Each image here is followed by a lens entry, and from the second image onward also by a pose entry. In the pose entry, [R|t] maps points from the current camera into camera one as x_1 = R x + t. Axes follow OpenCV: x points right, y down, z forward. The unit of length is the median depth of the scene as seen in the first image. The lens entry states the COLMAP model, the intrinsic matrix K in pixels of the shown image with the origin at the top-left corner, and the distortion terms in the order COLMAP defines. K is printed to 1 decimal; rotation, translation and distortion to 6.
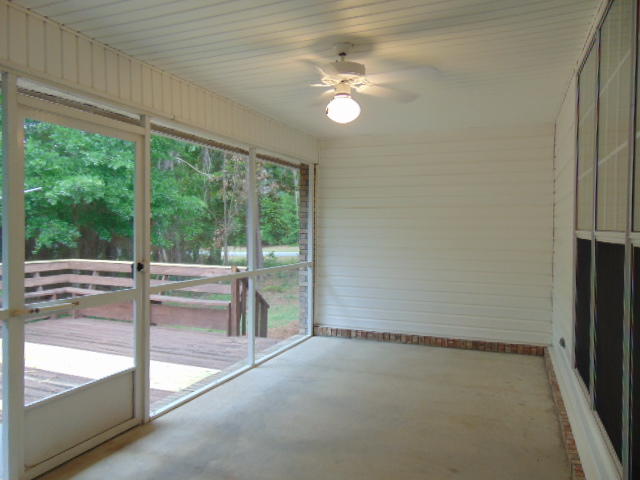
lens RADIAL K [[477.5, 0, 320.5], [0, 477.5, 240.6], [0, 0, 1]] dist [0.003903, 0.008352]
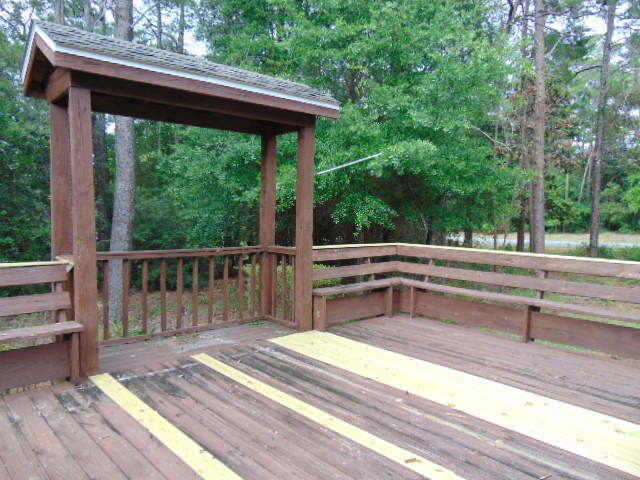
lens RADIAL K [[477.5, 0, 317.7], [0, 477.5, 239.1], [0, 0, 1]] dist [0.003903, 0.008352]
pose [[0.907903, 0.028913, -0.418182, -0.304003], [-0.015620, 0.999259, 0.035175, 0.004825], [0.418889, -0.025404, 0.907682, 0.194605]]
